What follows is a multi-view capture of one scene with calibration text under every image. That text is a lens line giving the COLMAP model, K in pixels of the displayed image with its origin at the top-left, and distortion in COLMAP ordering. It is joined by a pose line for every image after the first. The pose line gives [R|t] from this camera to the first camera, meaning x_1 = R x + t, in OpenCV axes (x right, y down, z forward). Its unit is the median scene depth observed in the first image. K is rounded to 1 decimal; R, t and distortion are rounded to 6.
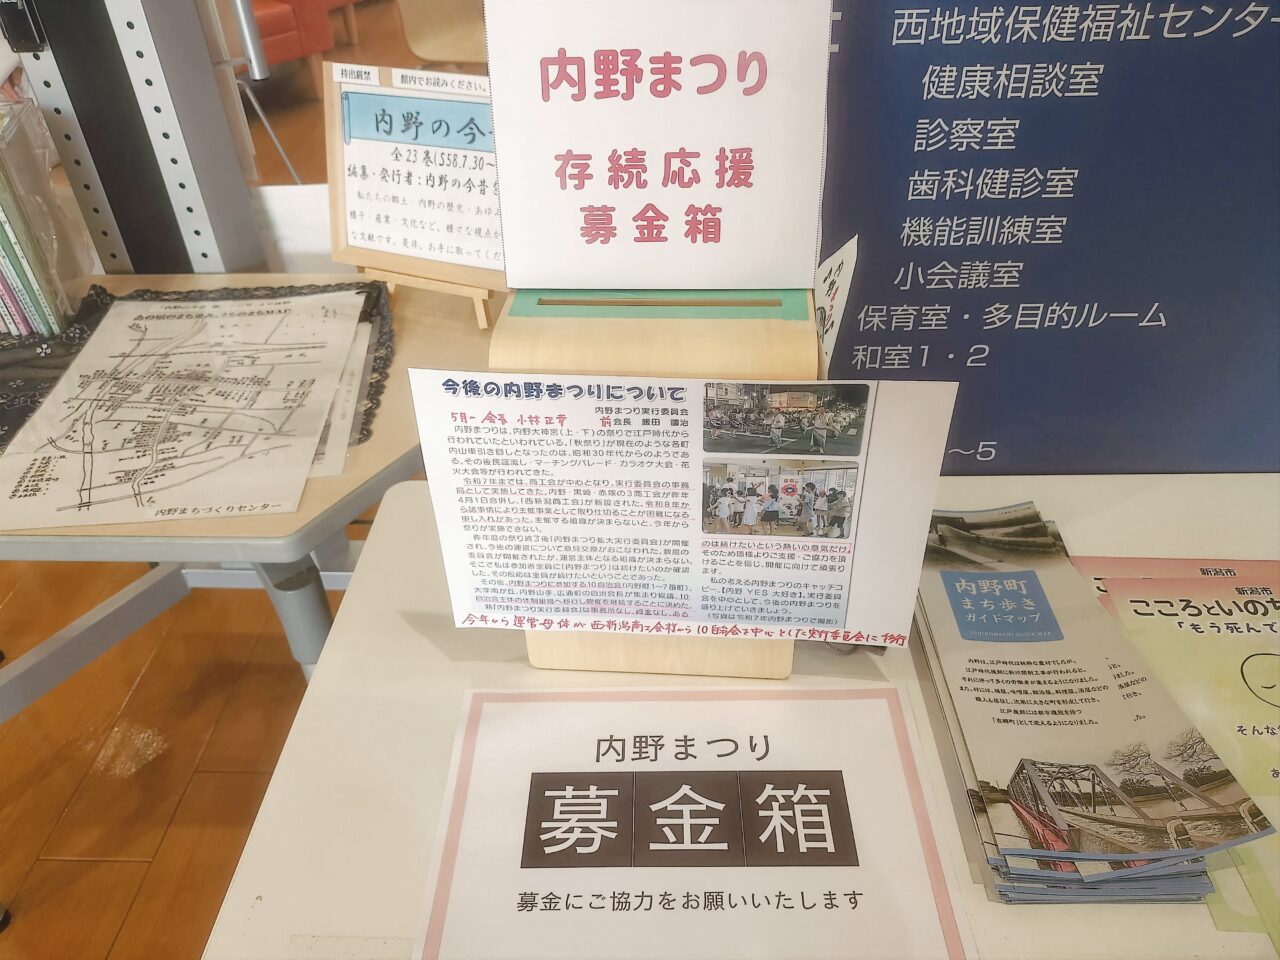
lens RADIAL K [[978.0, 0, 642.8], [0, 978.0, 482.6], [0, 0, 1]] dist [0.033563, -0.105972]
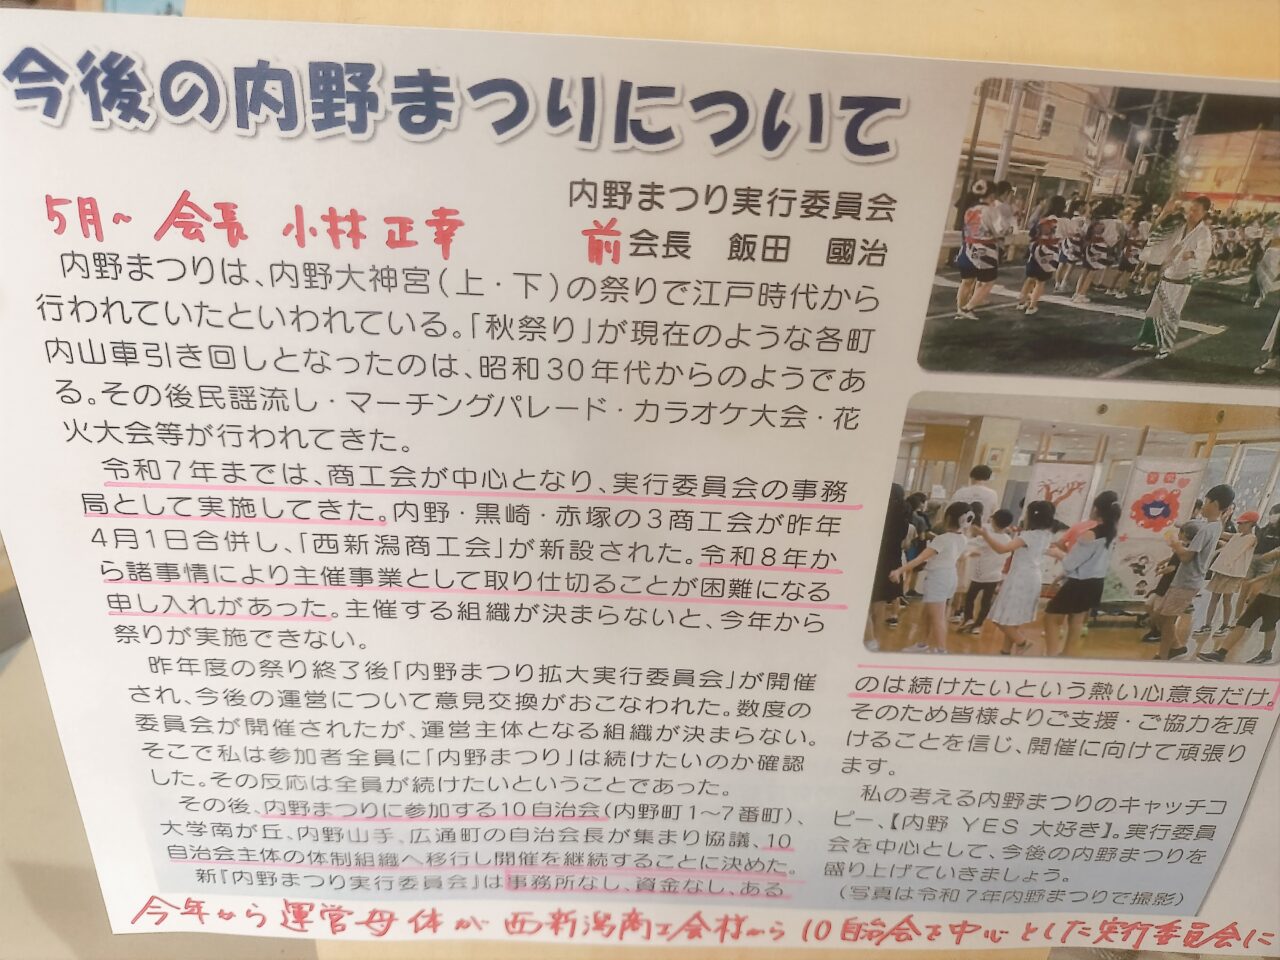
lens RADIAL K [[978.0, 0, 648.4], [0, 978.0, 475.5], [0, 0, 1]] dist [0.033563, -0.105972]
pose [[0.991514, 0.024966, 0.127580, -0.055516], [-0.003227, 0.985810, -0.167832, 0.049643], [-0.129960, 0.165996, 0.977525, 0.681917]]
